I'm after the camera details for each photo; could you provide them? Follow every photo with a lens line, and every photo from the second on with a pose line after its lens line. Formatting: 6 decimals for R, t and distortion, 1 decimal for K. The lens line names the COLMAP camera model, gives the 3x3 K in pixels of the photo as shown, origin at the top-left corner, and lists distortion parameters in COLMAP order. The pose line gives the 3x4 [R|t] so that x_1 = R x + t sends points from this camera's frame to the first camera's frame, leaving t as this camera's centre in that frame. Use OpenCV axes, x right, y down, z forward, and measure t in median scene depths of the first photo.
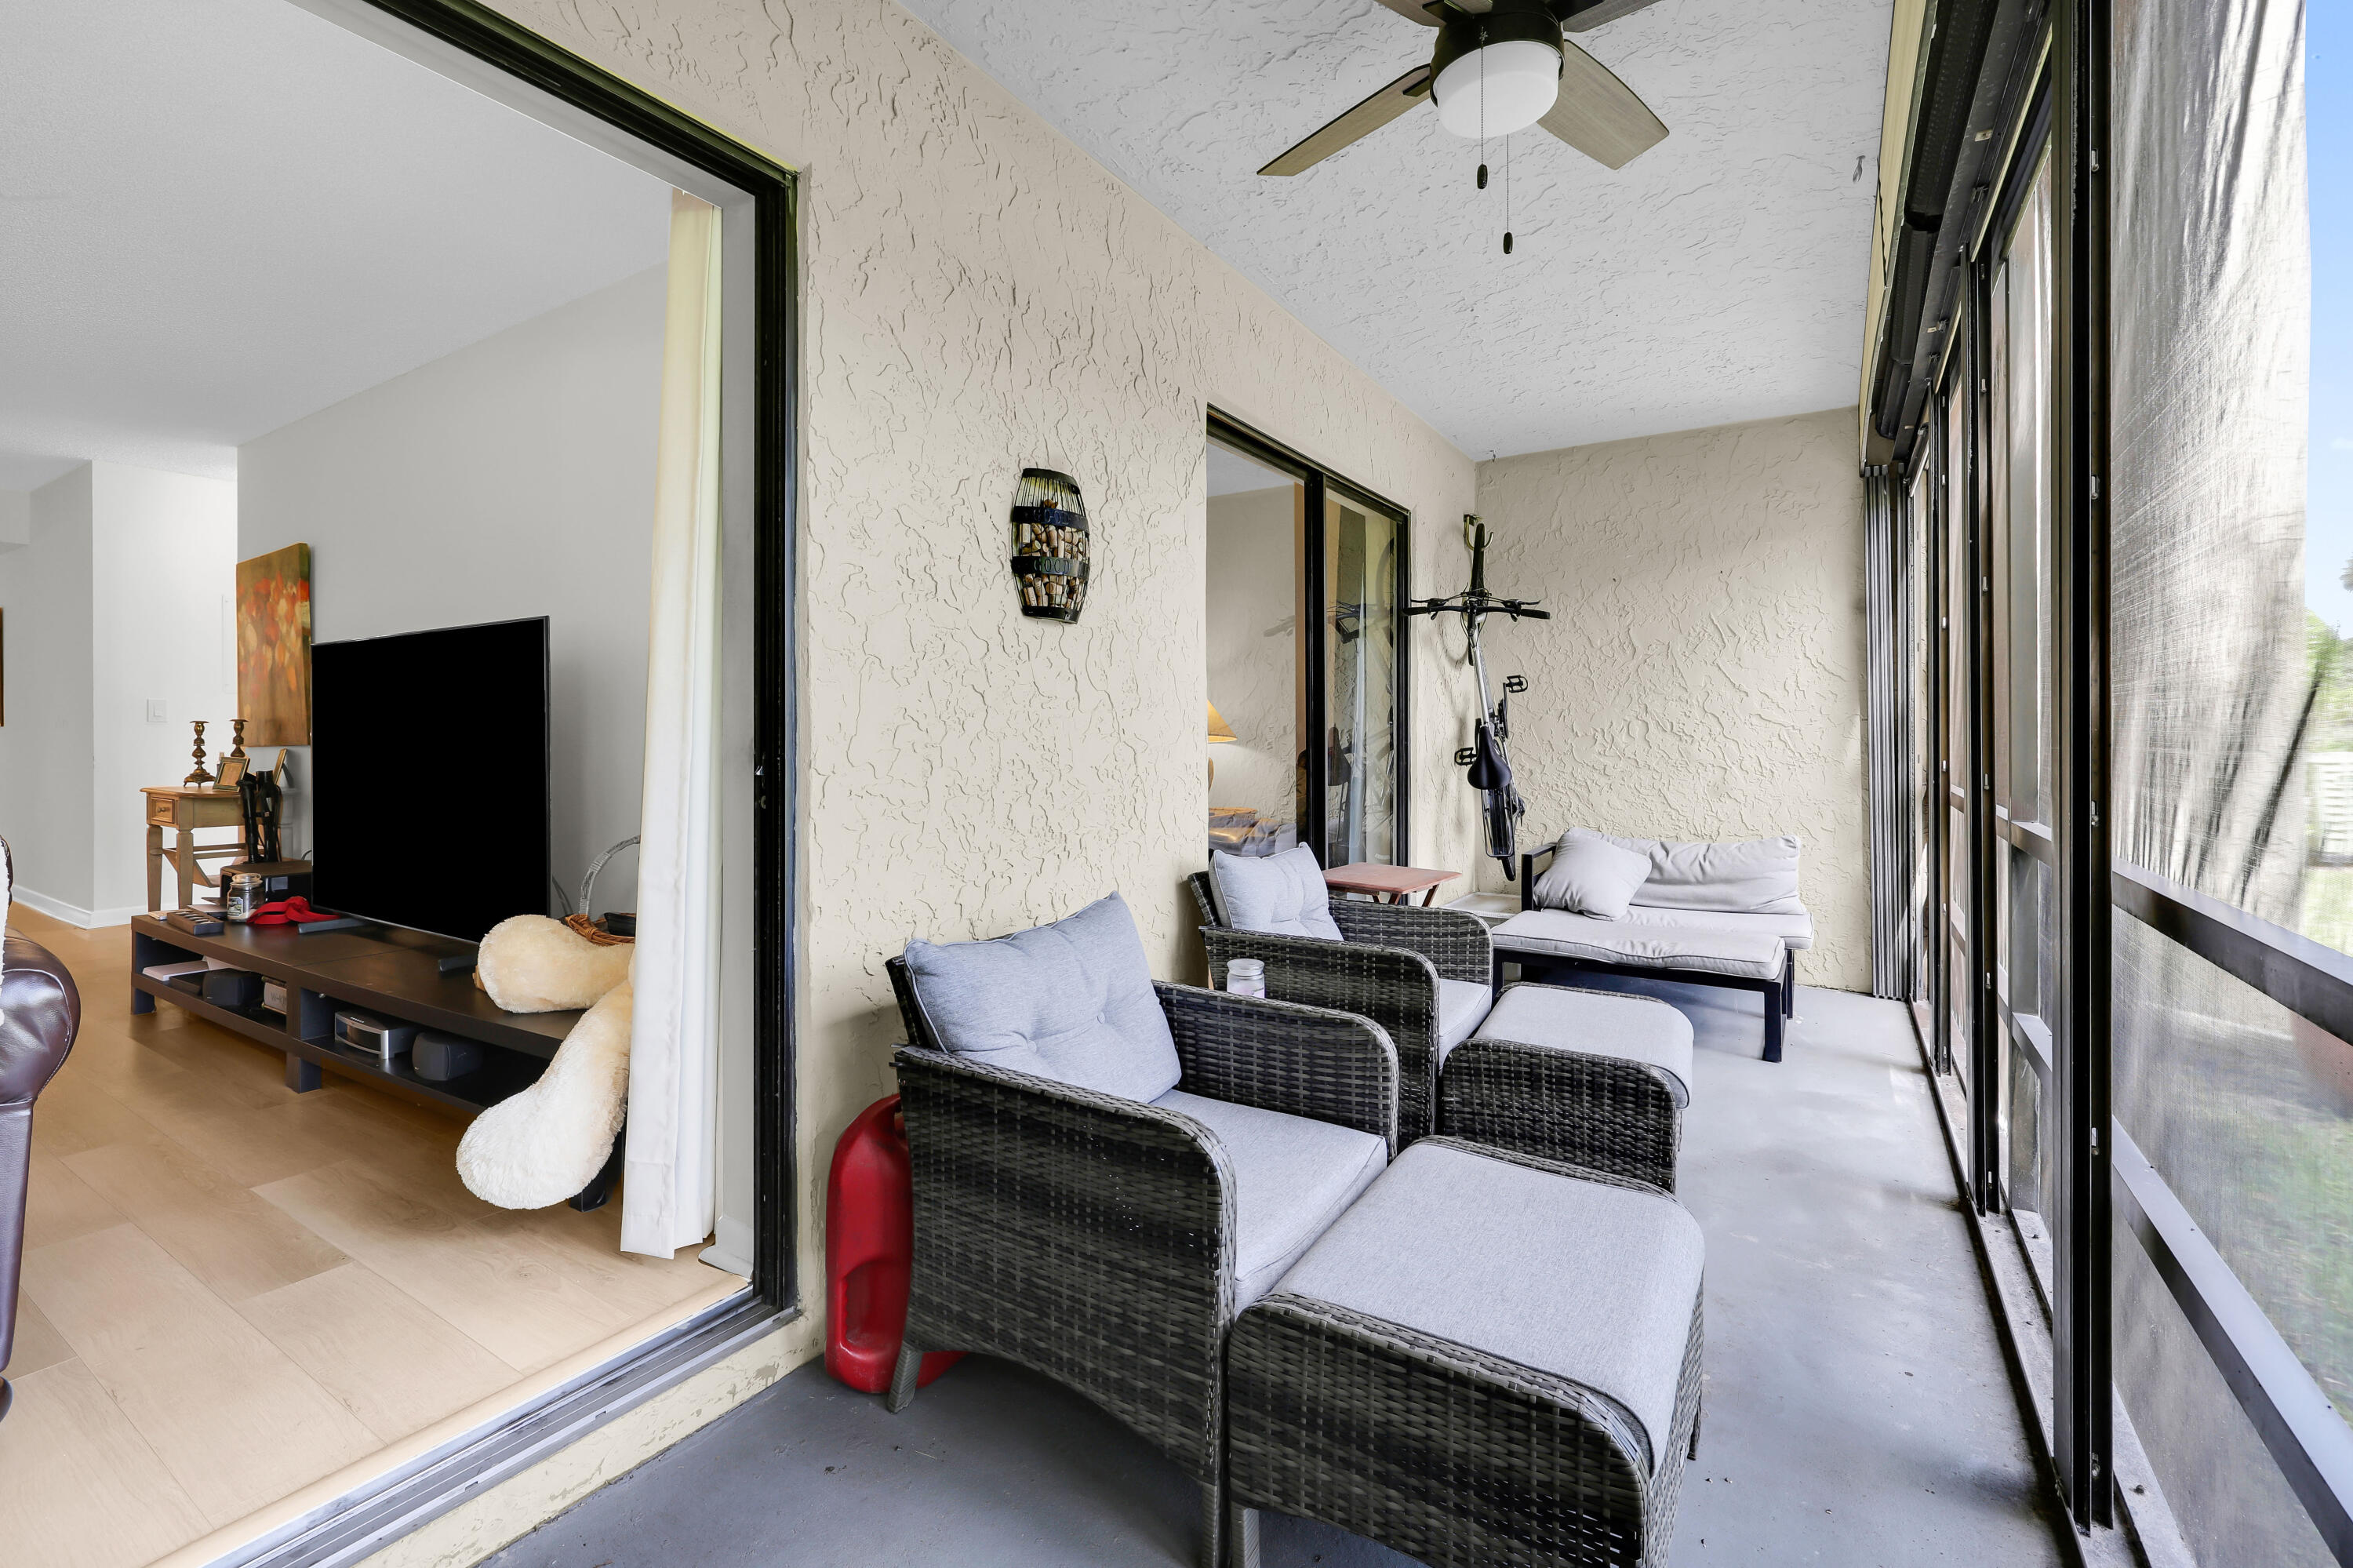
lens RADIAL K [[1056.7, 0, 1204.6], [0, 1056.7, 742.7], [0, 0, 1]] dist [0.010973, 0.000106]
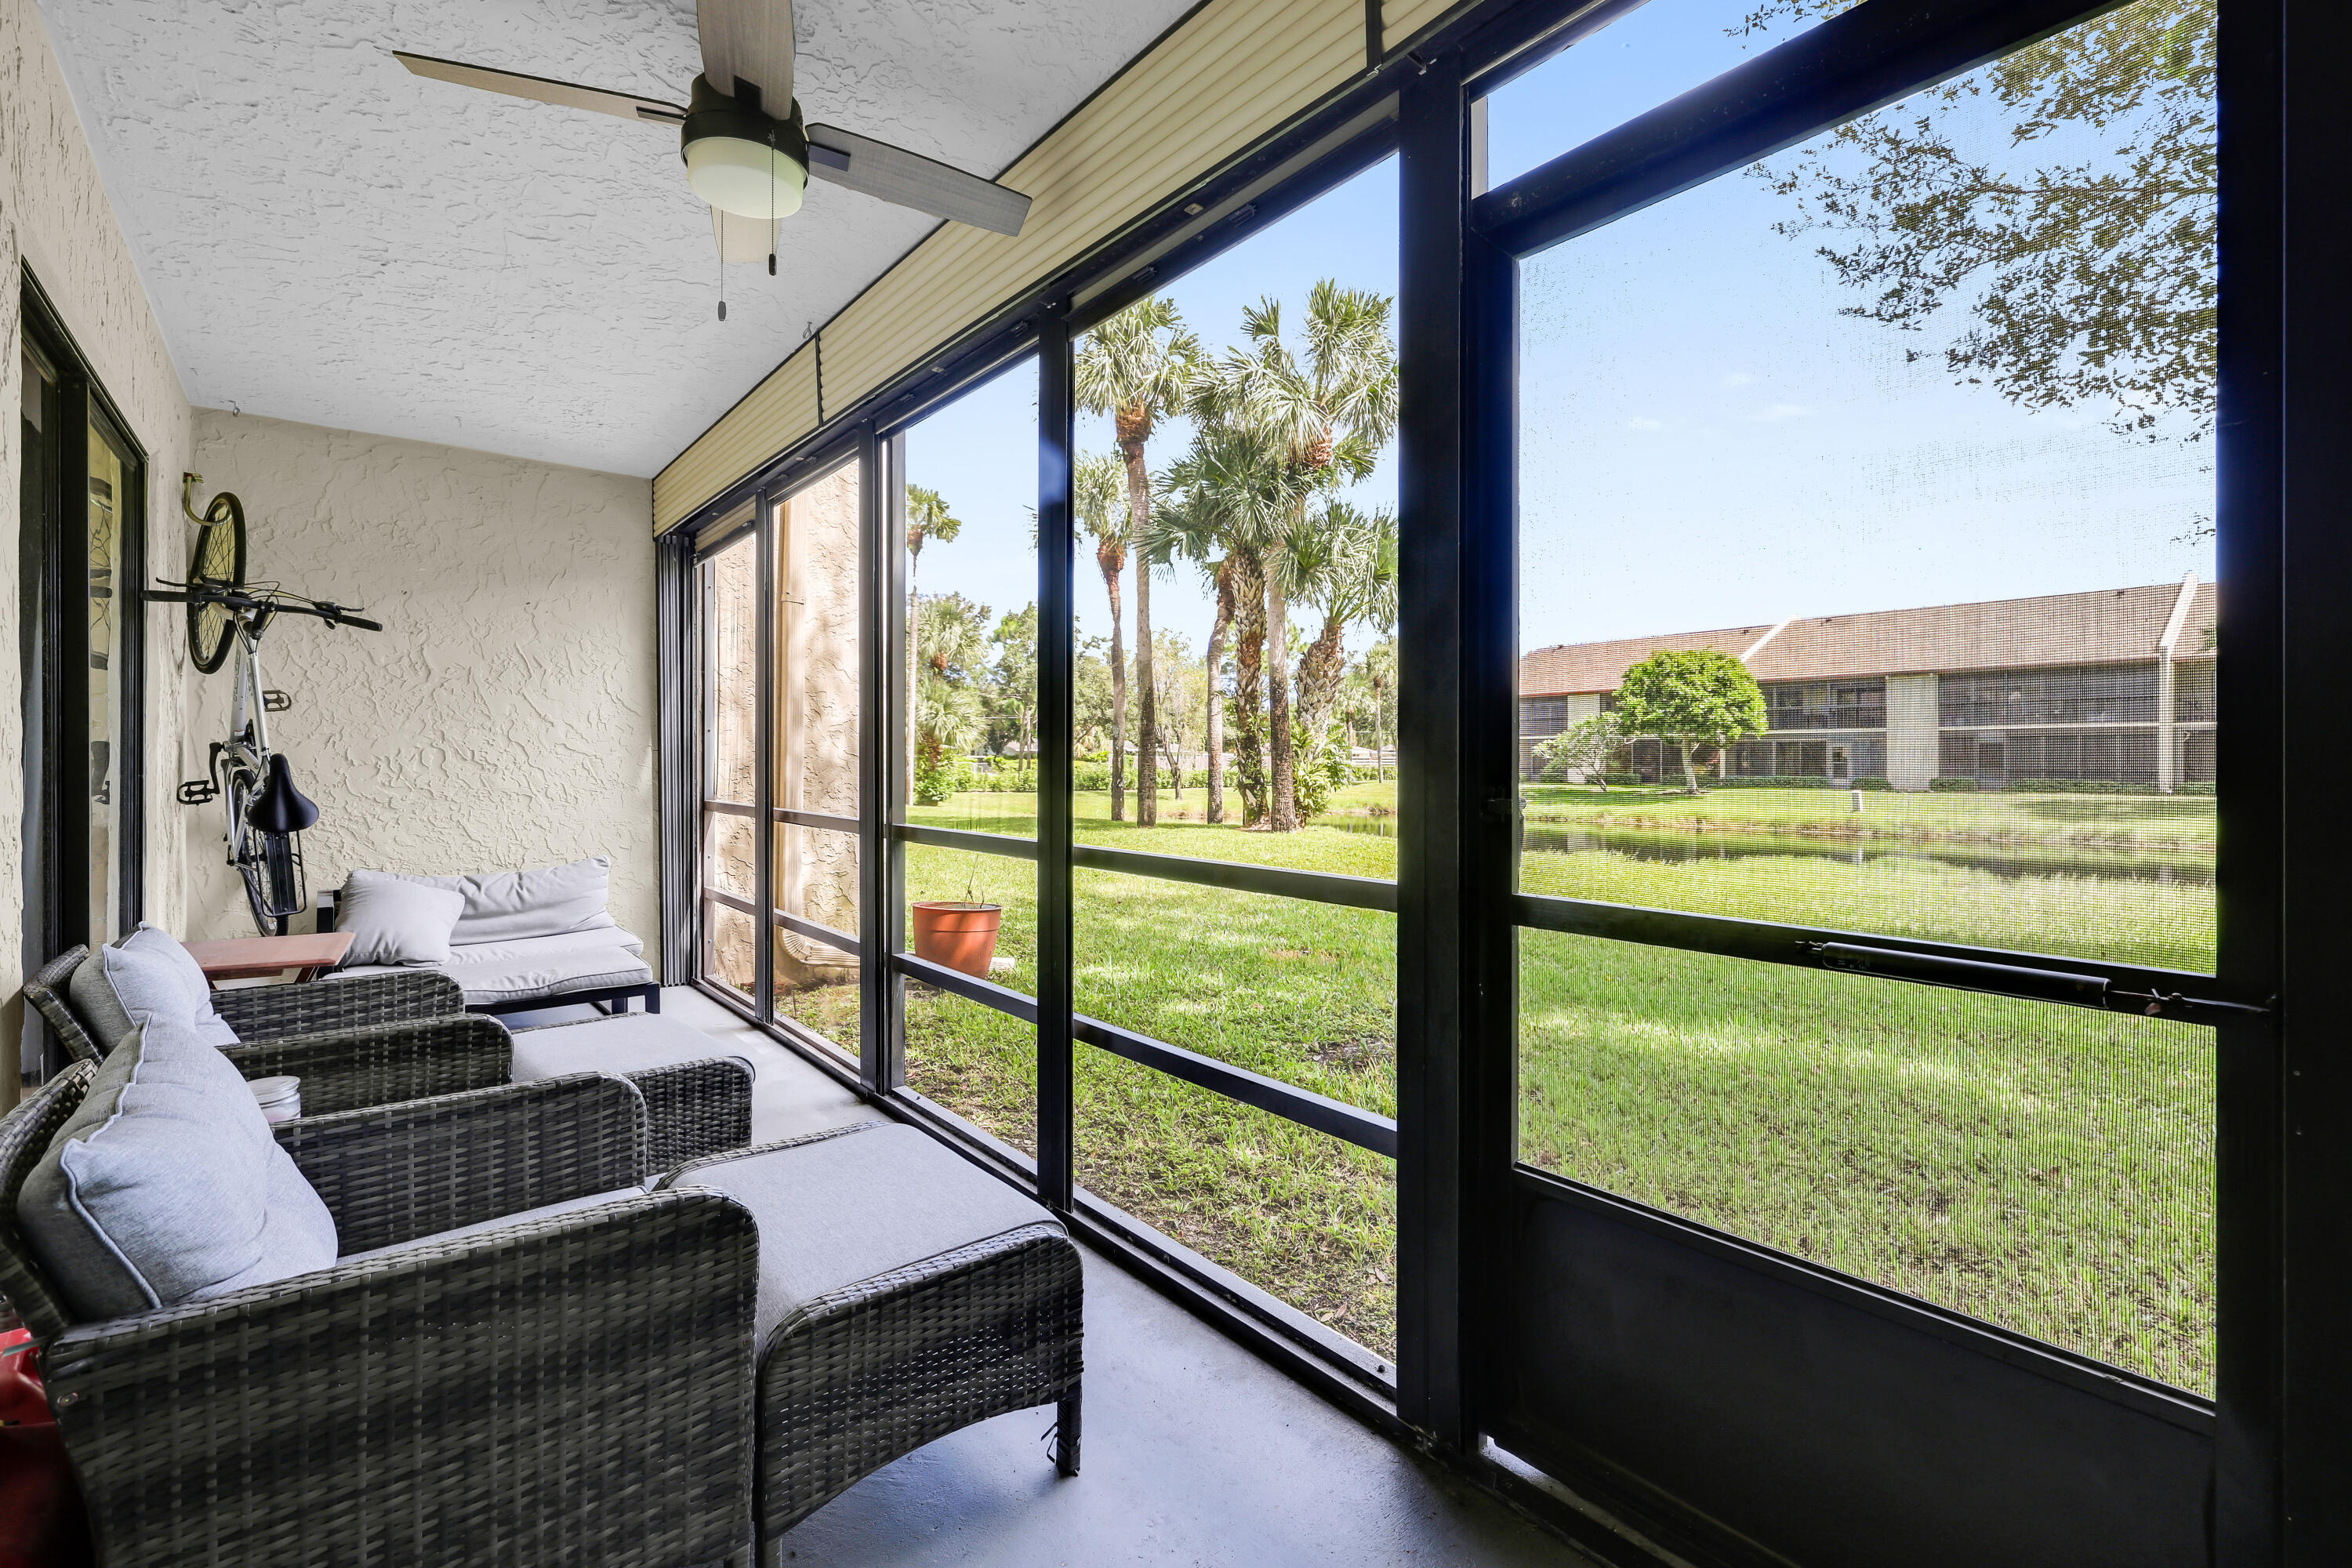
lens RADIAL K [[1026.1, 0, 1160.8], [0, 1026.1, 765.6], [0, 0, 1]] dist [0.014939, 0.000511]
pose [[0.307992, -0.003672, 0.951382, -0.270602], [0.005230, 0.999984, 0.002166, -0.004570], [-0.951375, 0.004309, 0.308006, 0.120518]]
